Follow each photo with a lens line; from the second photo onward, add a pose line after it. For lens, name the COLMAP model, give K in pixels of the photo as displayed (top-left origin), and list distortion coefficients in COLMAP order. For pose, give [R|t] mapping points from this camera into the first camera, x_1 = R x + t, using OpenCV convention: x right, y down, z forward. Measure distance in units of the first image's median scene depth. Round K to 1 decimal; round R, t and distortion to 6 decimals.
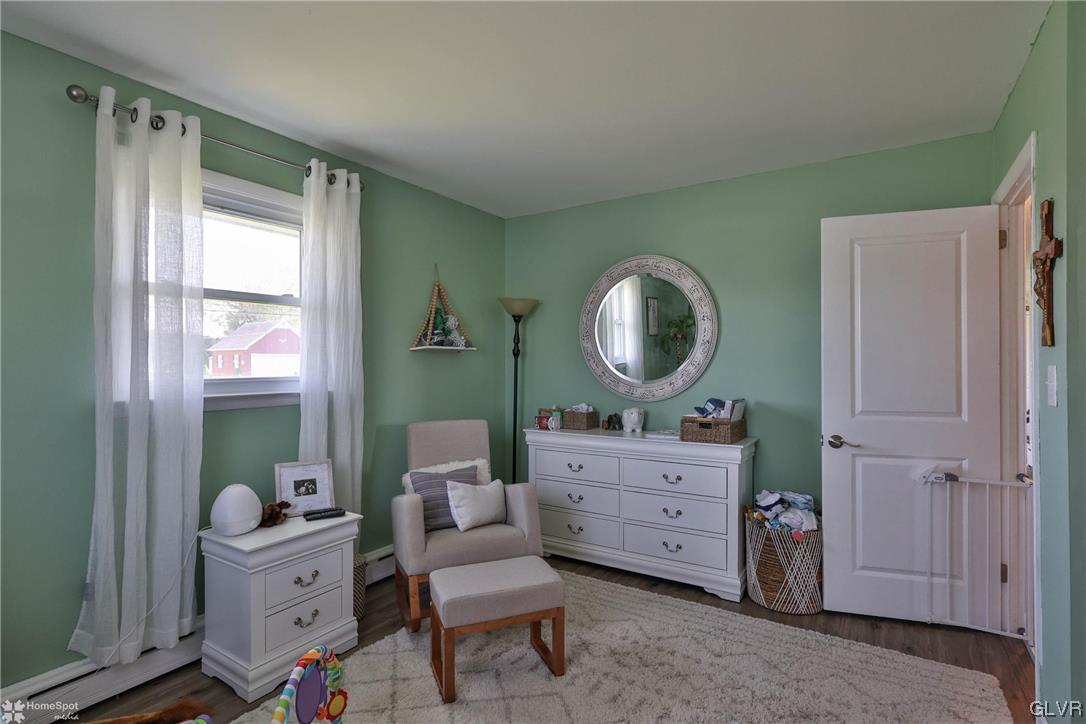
lens RADIAL K [[534.0, 0, 543.0], [0, 534.0, 362.0], [0, 0, 1]] dist [0.000862, 0.000331]
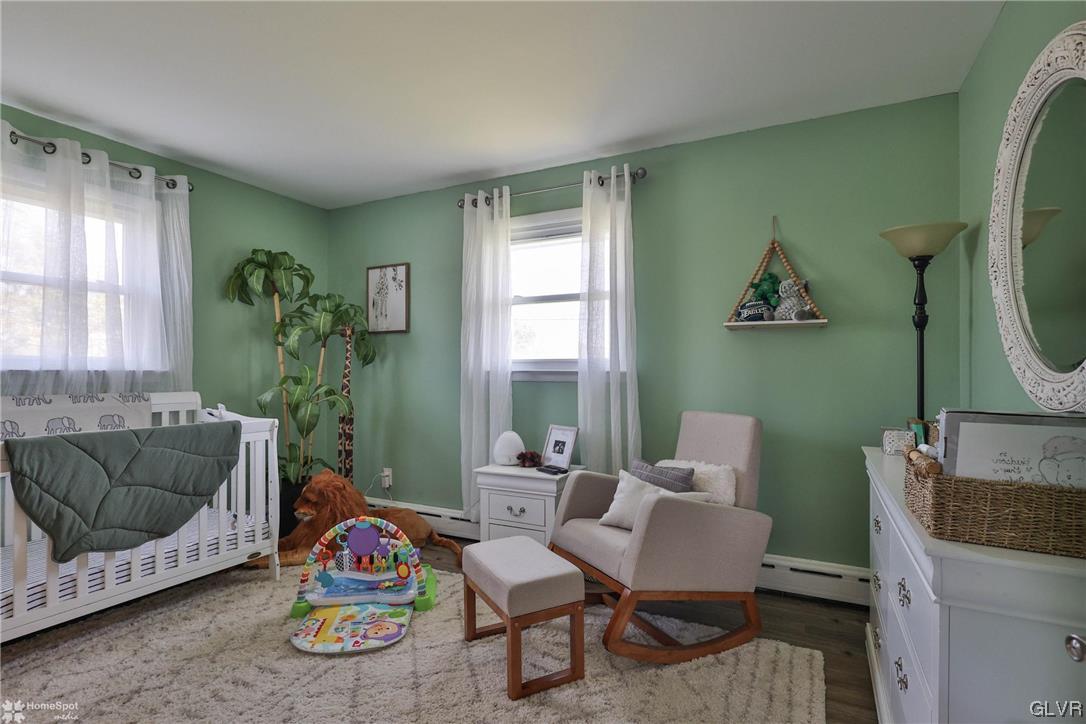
lens RADIAL K [[534.0, 0, 543.0], [0, 534.0, 362.0], [0, 0, 1]] dist [0.000862, 0.000331]
pose [[0.091198, -0.009543, -0.995787, 0.724905], [-0.003407, 0.999945, -0.009895, 0.049949], [0.995827, 0.004295, 0.091160, 0.800989]]
